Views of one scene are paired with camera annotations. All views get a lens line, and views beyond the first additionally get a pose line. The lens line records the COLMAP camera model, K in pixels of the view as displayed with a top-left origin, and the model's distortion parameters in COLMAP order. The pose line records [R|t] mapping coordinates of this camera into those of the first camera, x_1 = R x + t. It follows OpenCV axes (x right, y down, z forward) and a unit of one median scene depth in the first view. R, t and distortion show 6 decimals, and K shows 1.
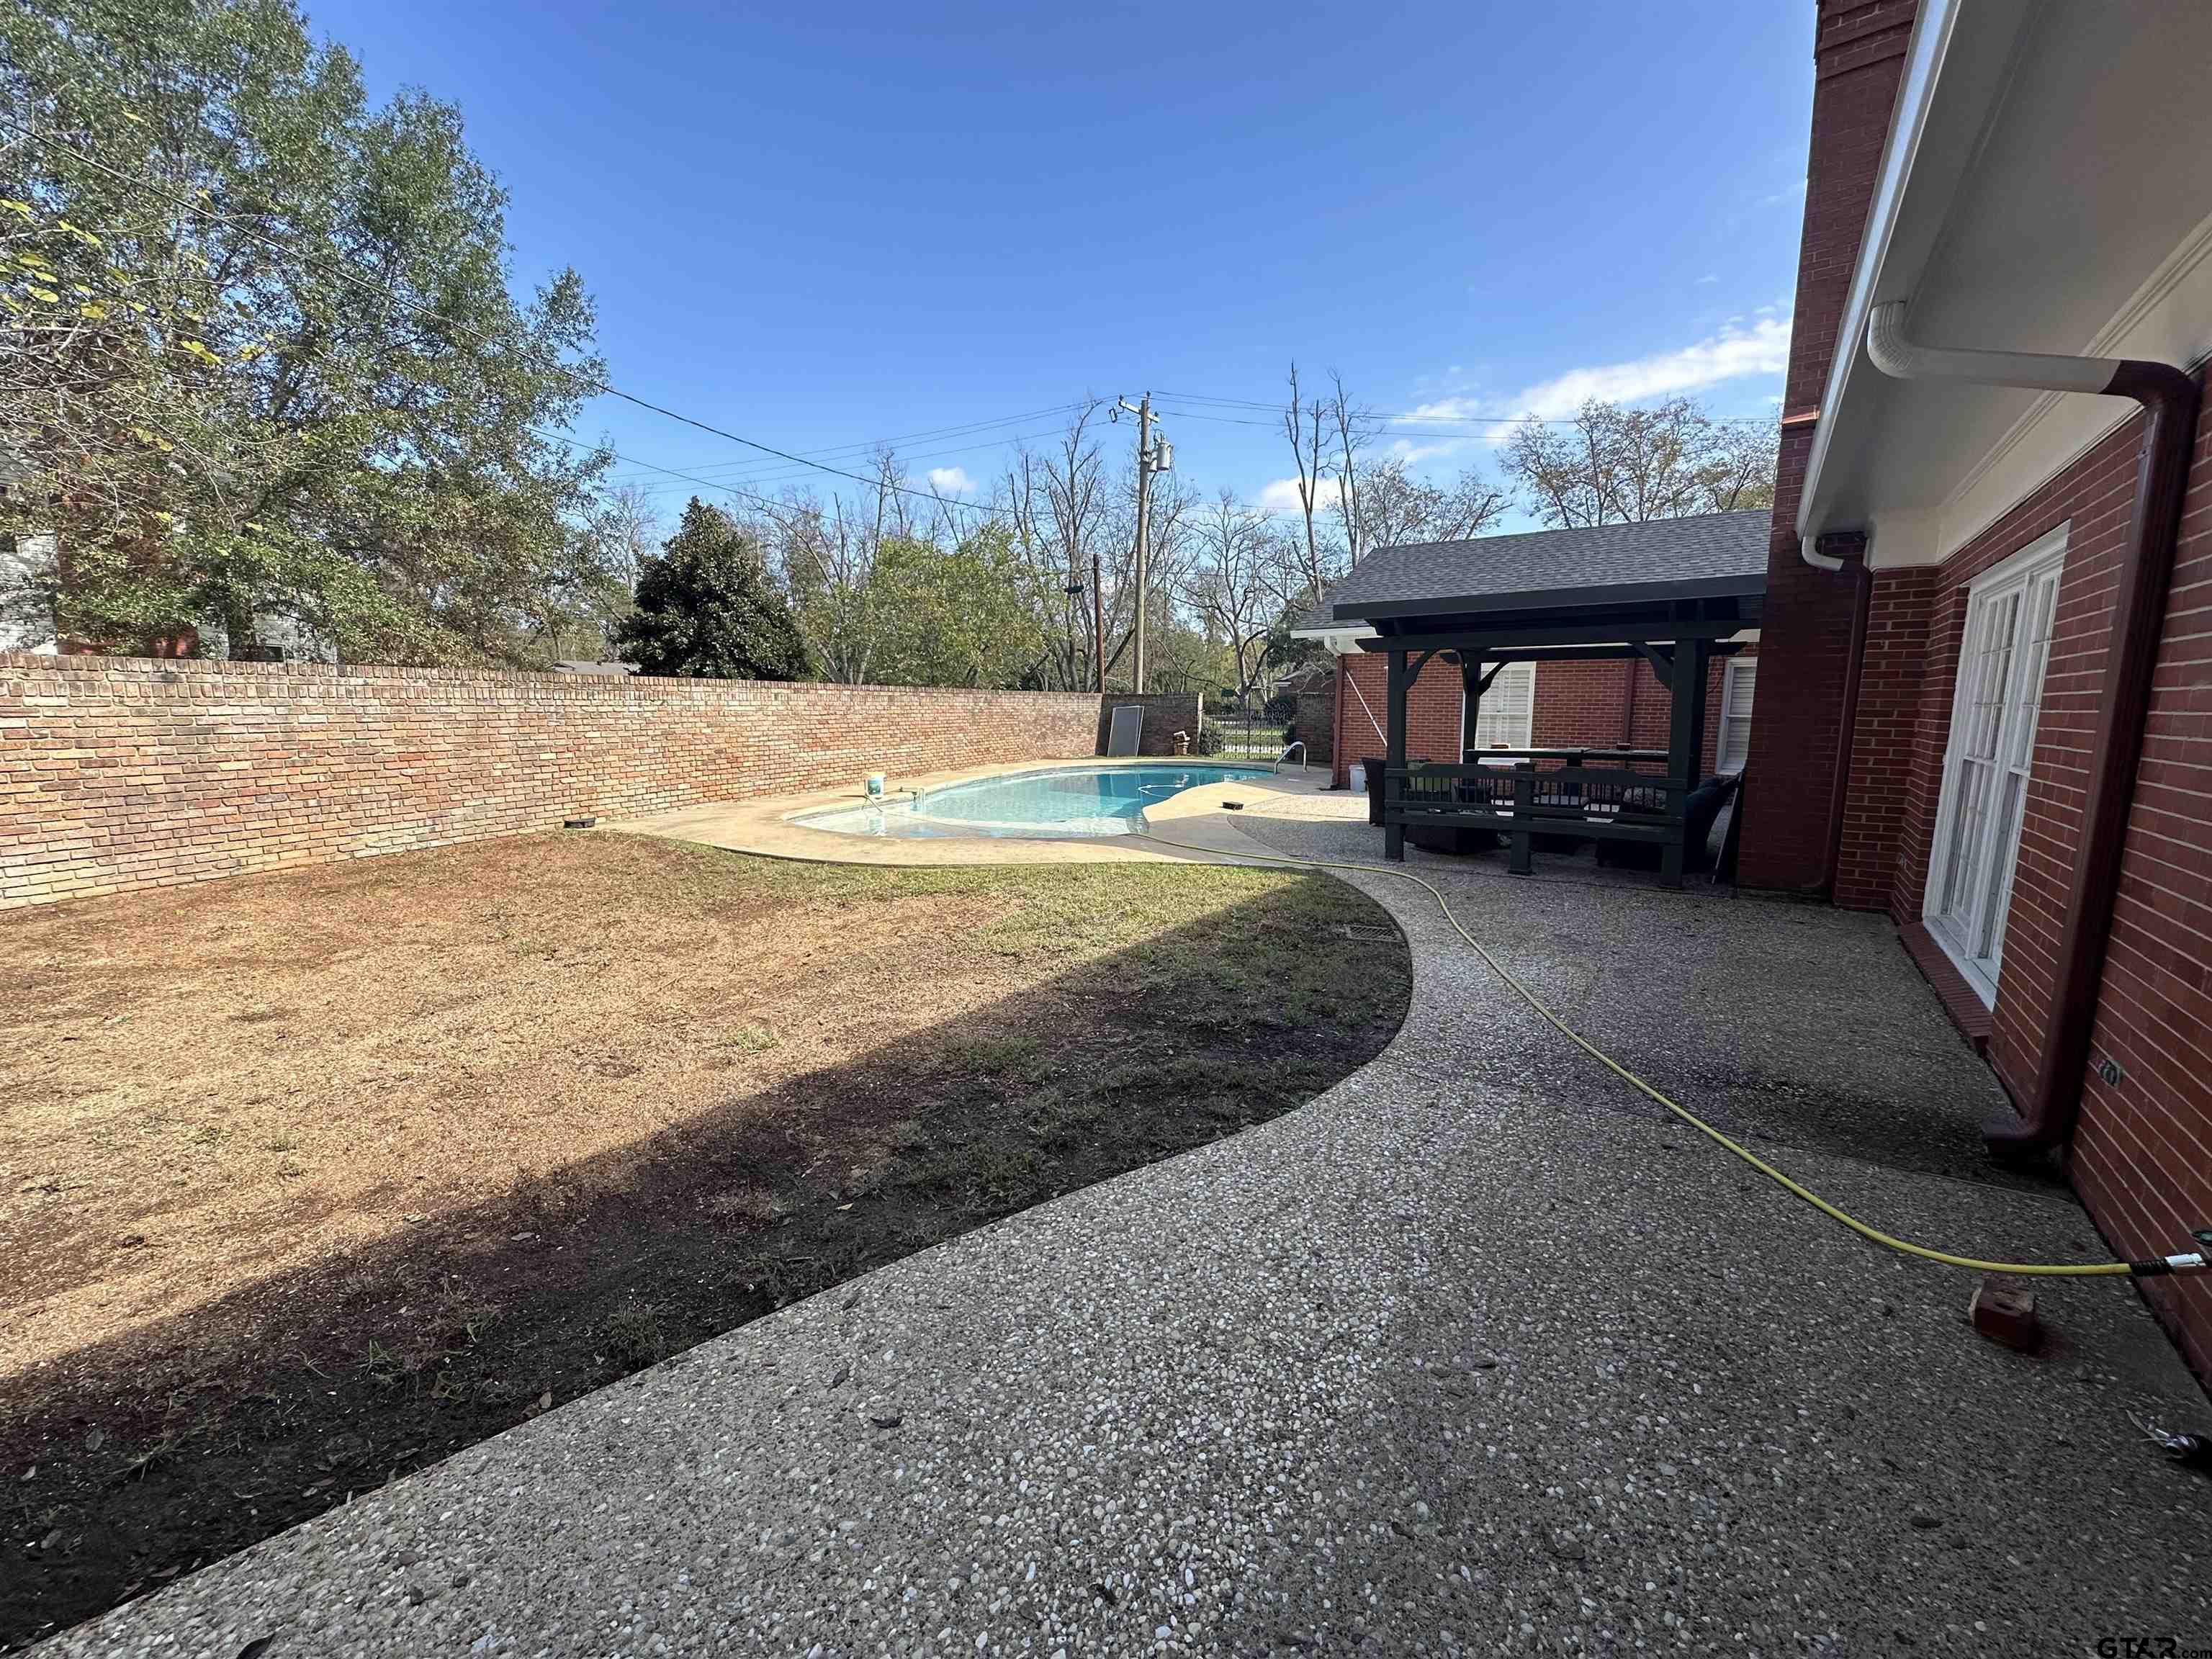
lens RADIAL K [[880.5, 0, 1106.0], [0, 880.5, 829.5], [0, 0, 1]] dist [-0.002183, 0.000031]
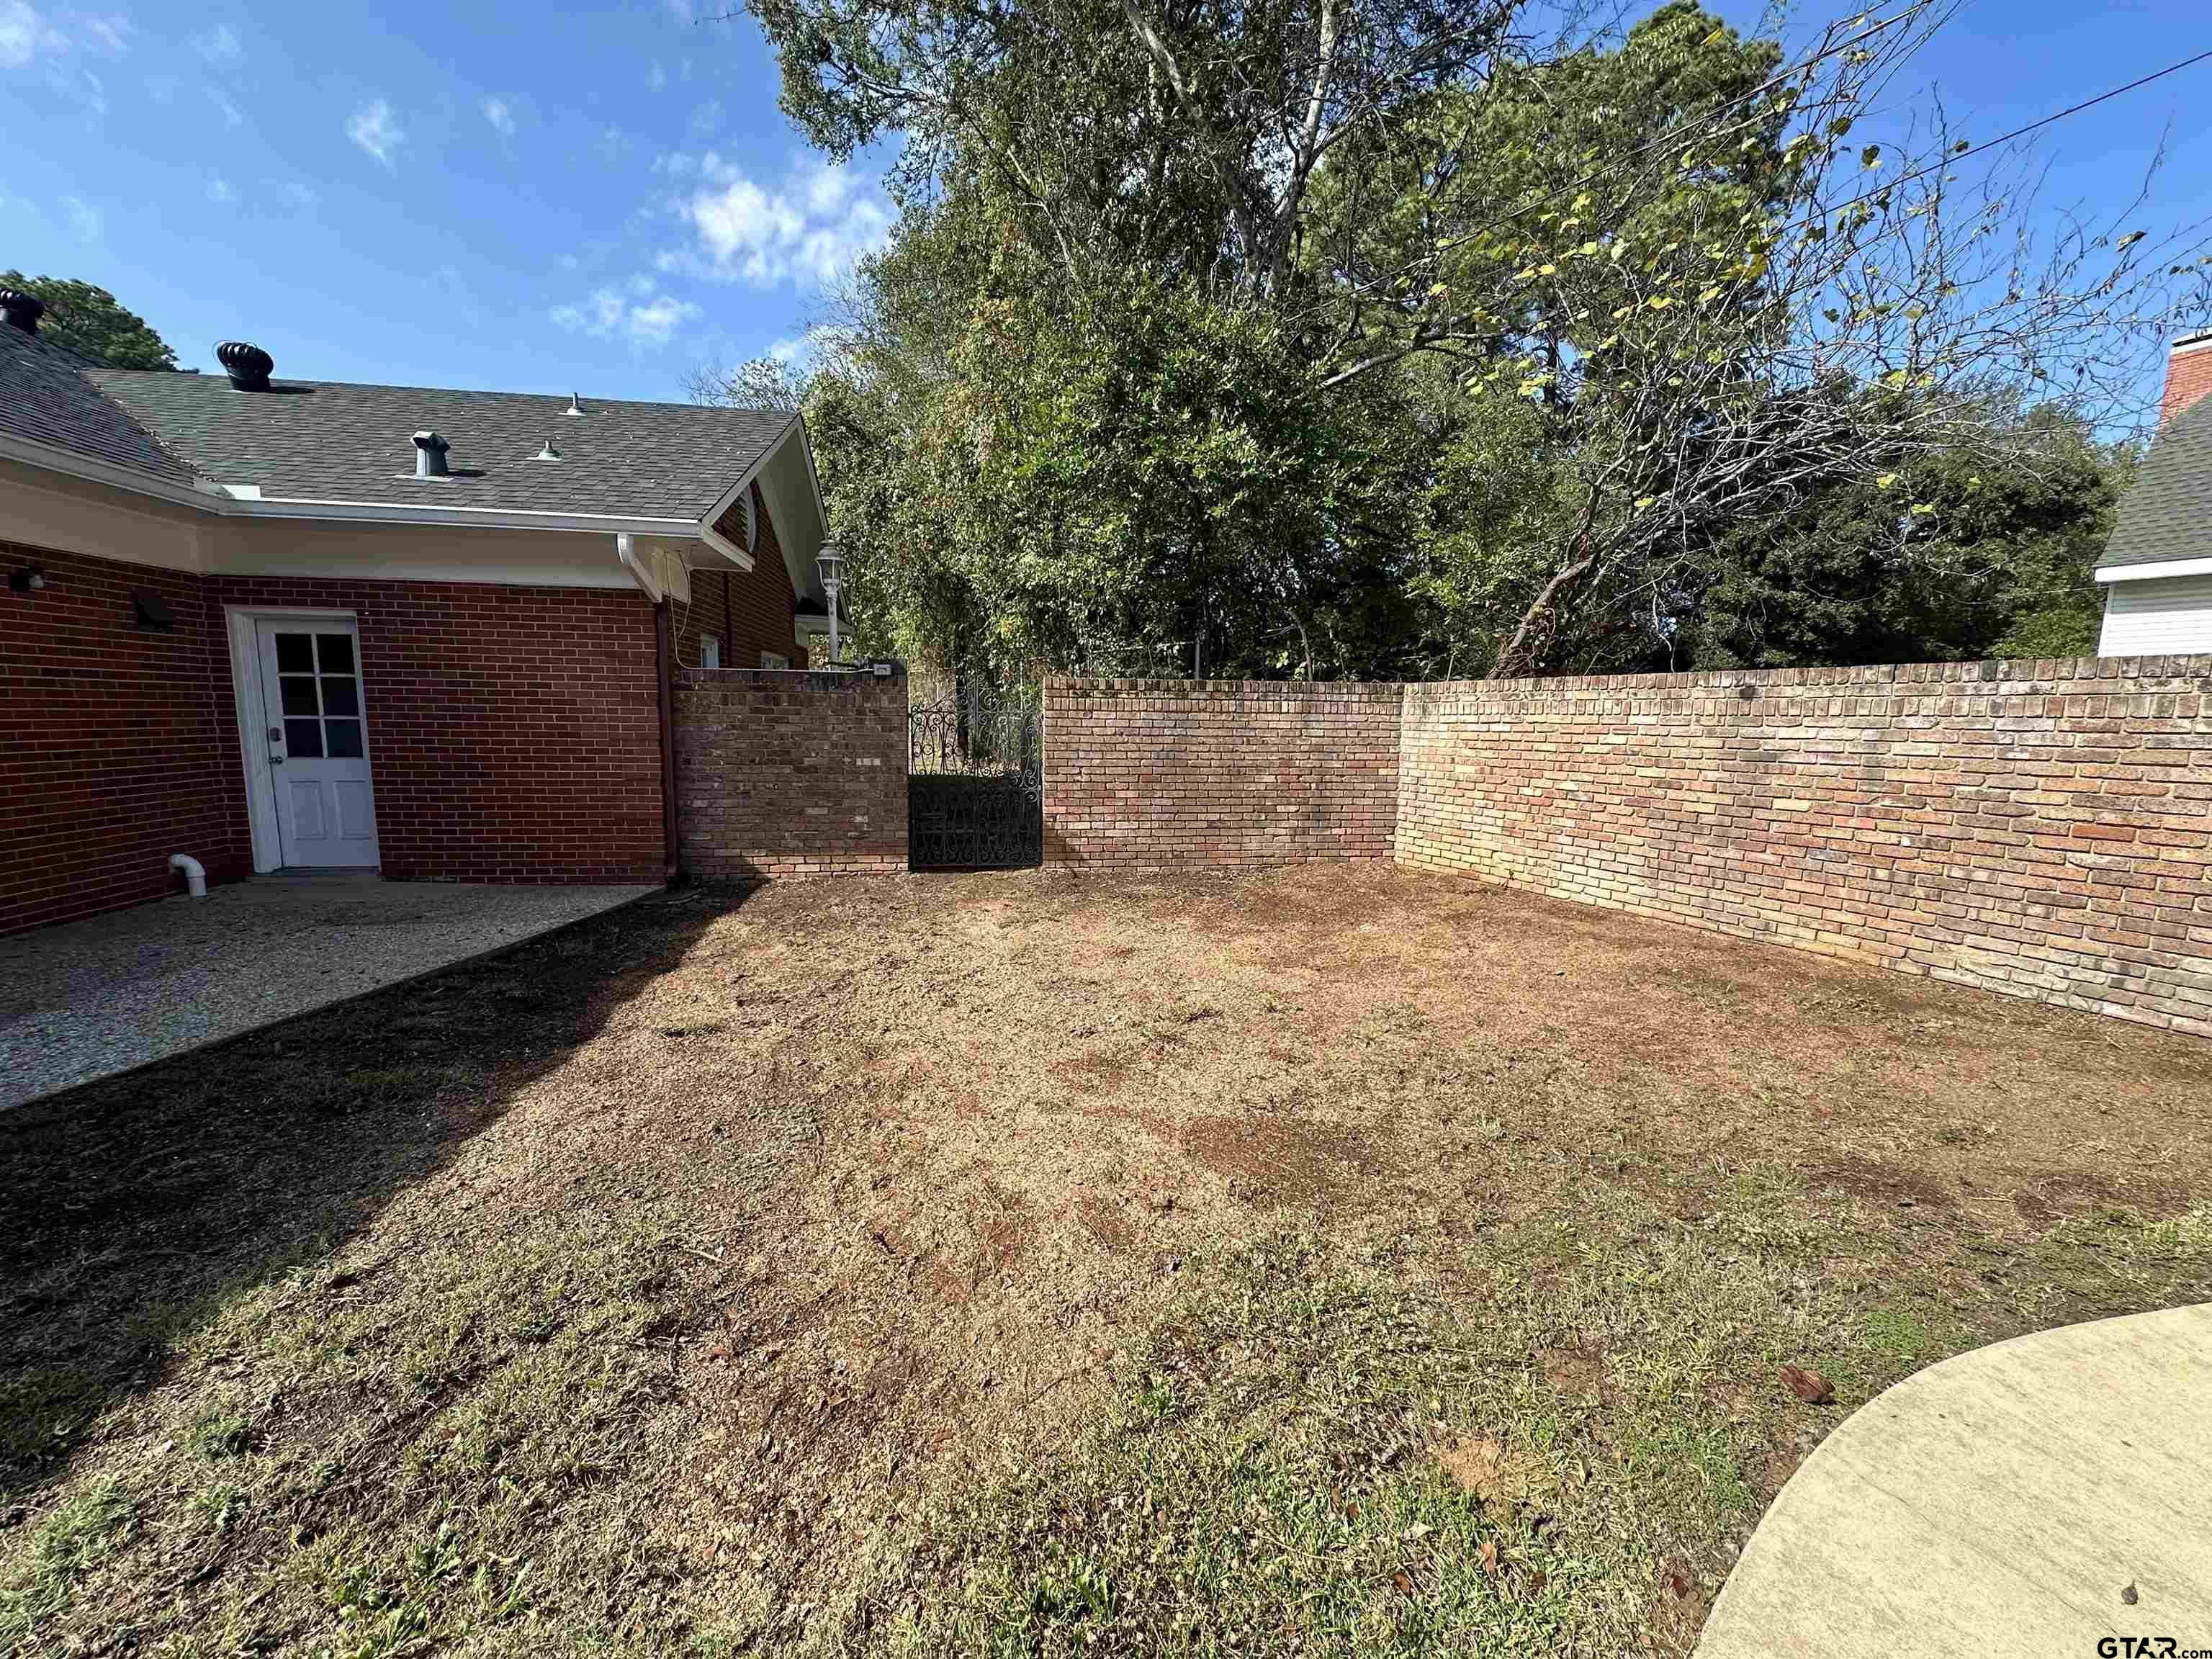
lens RADIAL K [[880.5, 0, 1106.0], [0, 880.5, 829.5], [0, 0, 1]] dist [-0.002183, 0.000031]
pose [[-0.712980, 0.077248, -0.696916, -0.025853], [-0.114658, 0.967691, 0.224562, -0.146099], [0.691746, 0.240015, -0.681087, 1.047332]]
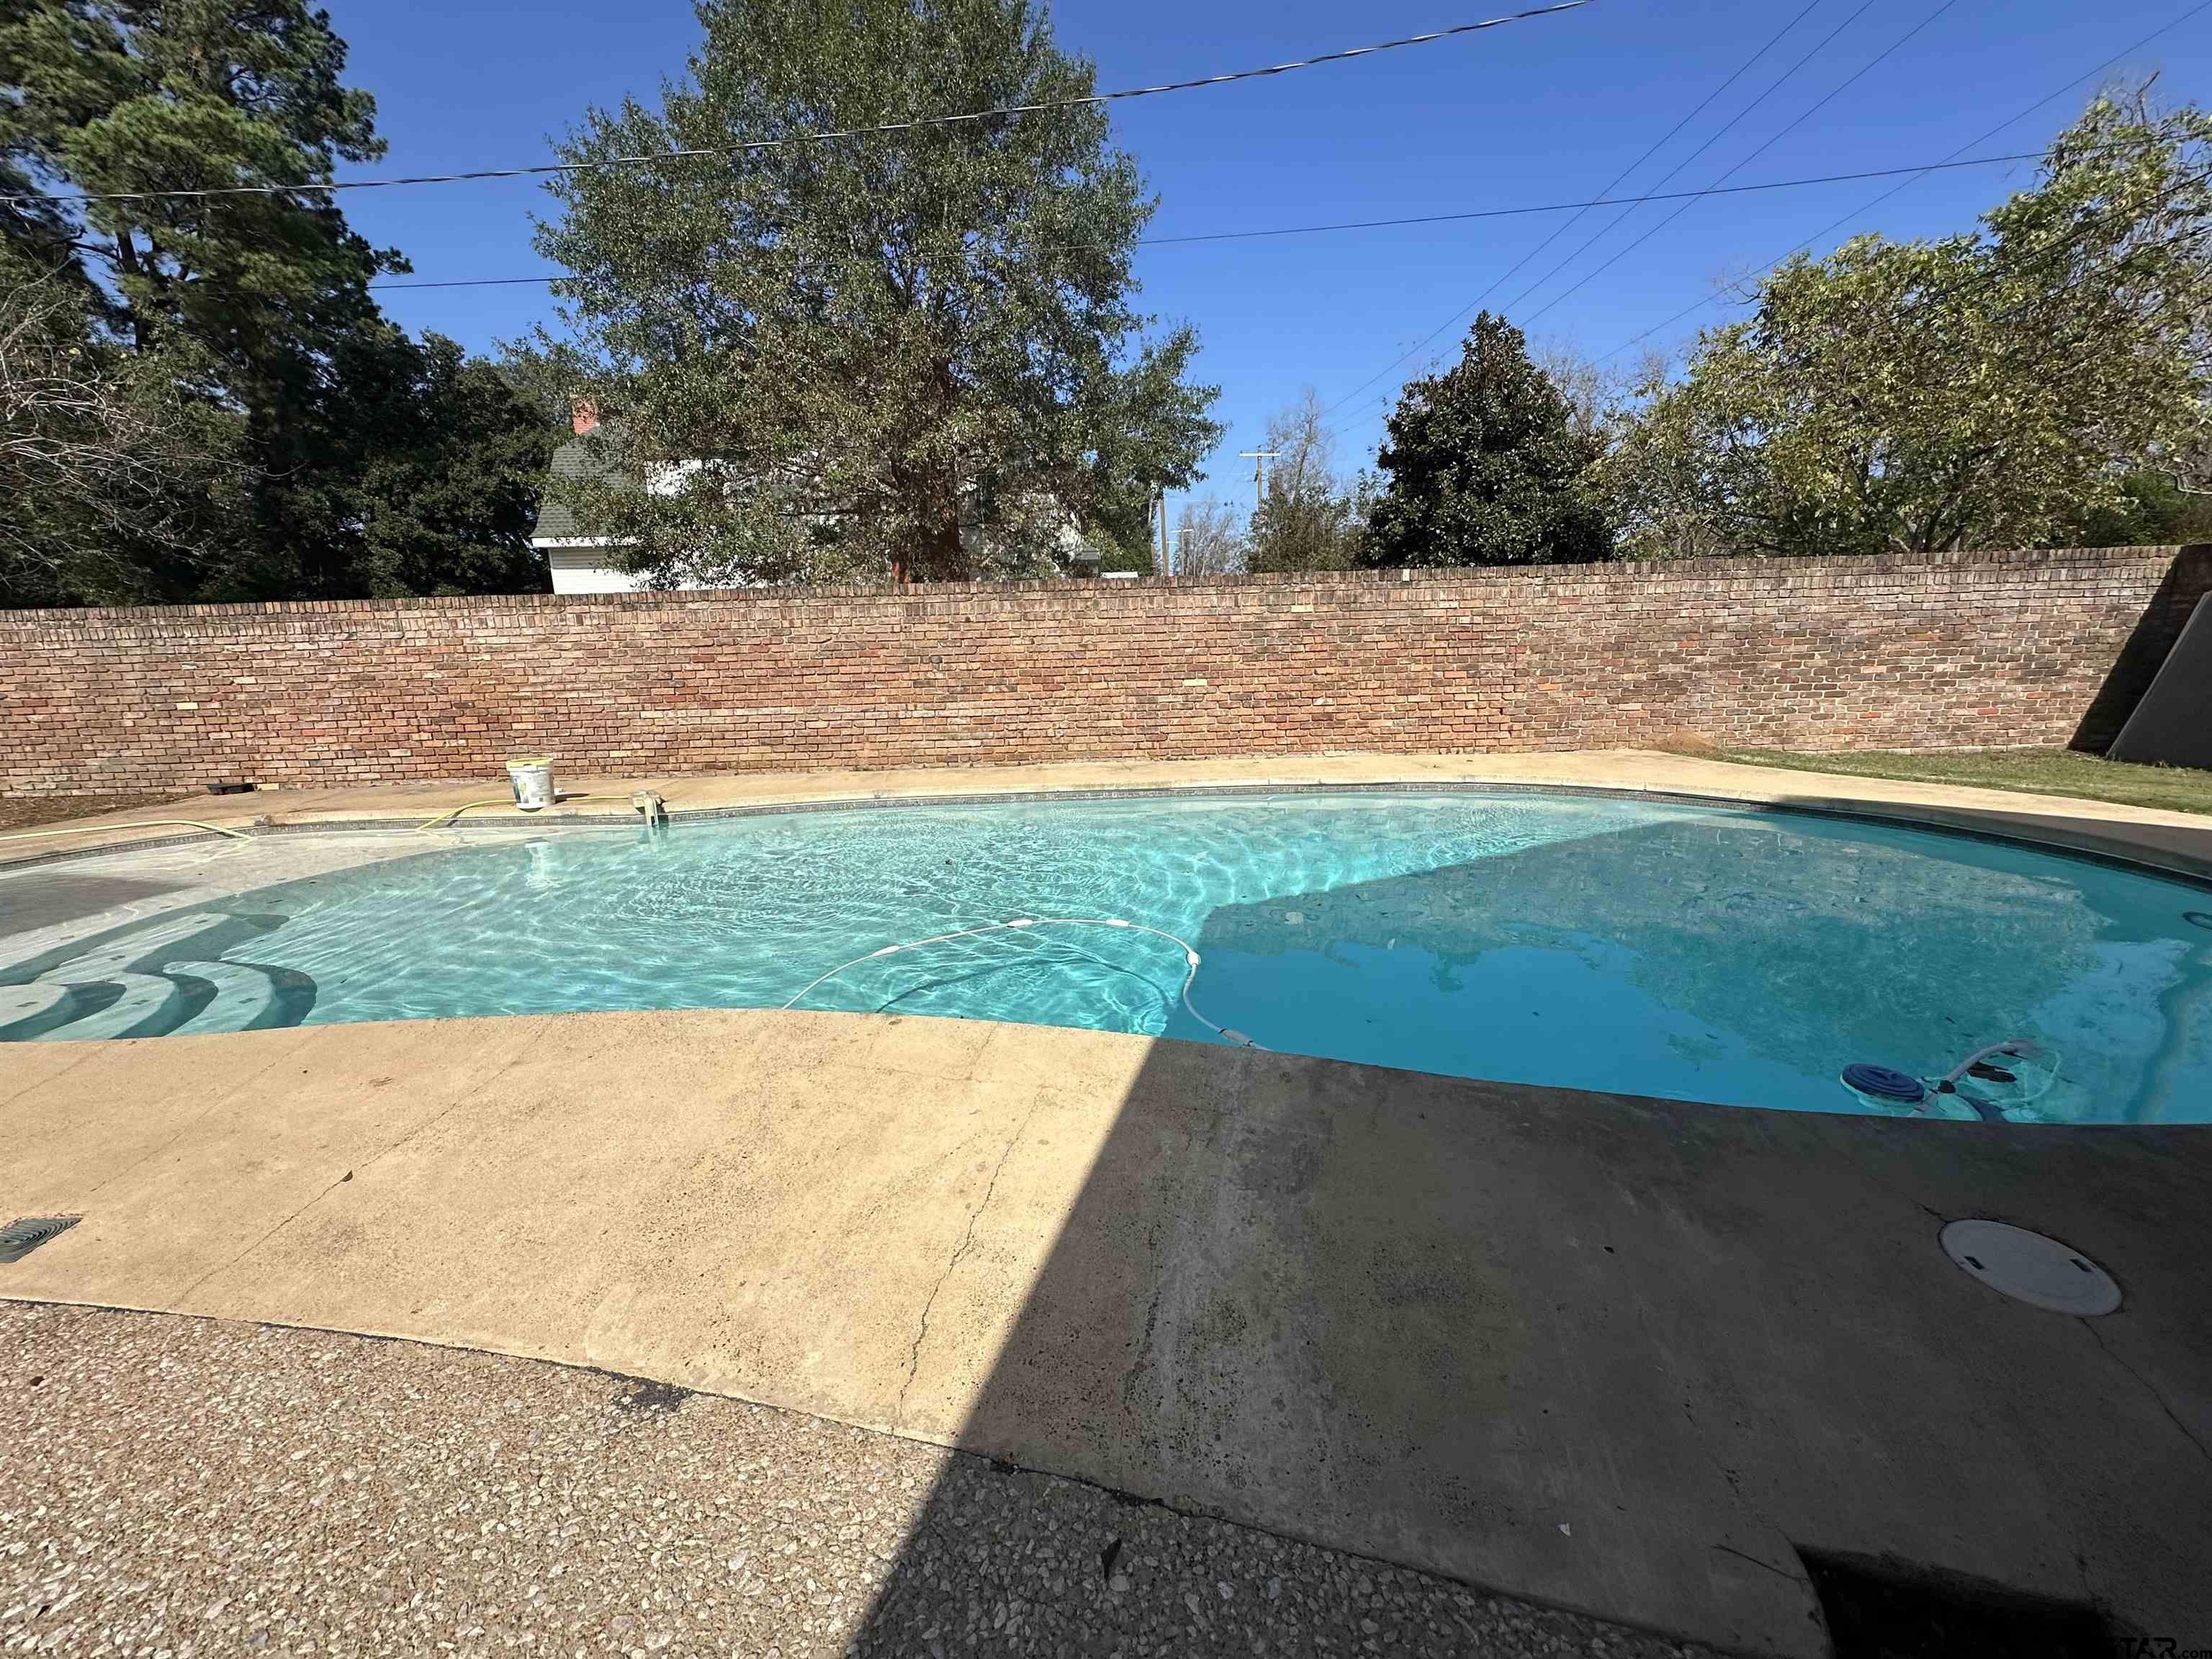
lens RADIAL K [[880.5, 0, 1106.0], [0, 880.5, 829.5], [0, 0, 1]] dist [-0.002183, 0.000031]
pose [[0.332358, 0.190883, -0.923635, 0.599446], [-0.102600, 0.980811, 0.165780, -0.253909], [0.937556, 0.039667, 0.345565, 1.980109]]
